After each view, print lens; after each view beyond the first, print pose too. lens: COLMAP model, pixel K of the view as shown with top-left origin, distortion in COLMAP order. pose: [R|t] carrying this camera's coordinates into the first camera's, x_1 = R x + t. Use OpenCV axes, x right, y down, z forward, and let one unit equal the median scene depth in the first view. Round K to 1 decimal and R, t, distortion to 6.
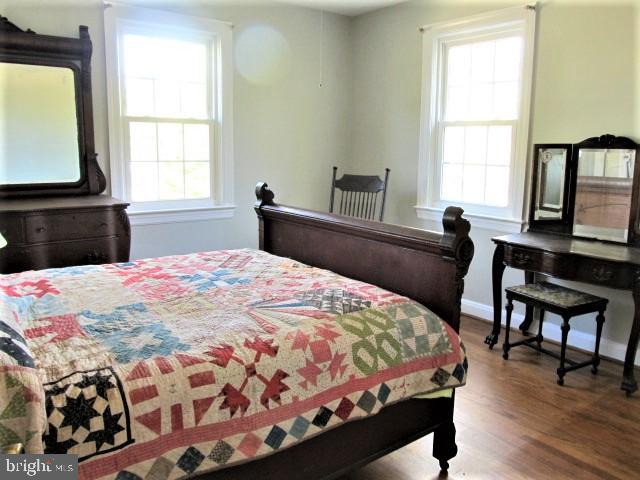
lens RADIAL K [[526.6, 0, 319.3], [0, 526.6, 238.3], [0, 0, 1]] dist [-0.031266, 0.007512]
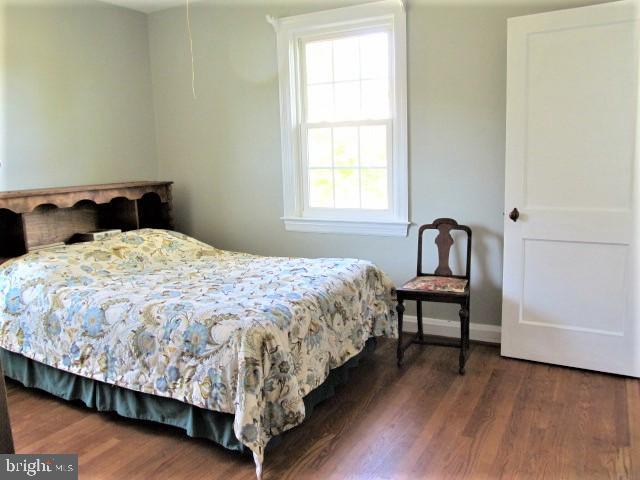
lens RADIAL K [[526.6, 0, 319.3], [0, 526.6, 238.3], [0, 0, 1]] dist [-0.031266, 0.007512]
pose [[0.908573, -0.116976, 0.401012, -0.157929], [0.120513, 0.992575, 0.016489, -0.039081], [-0.399964, 0.033345, 0.915924, 0.171795]]
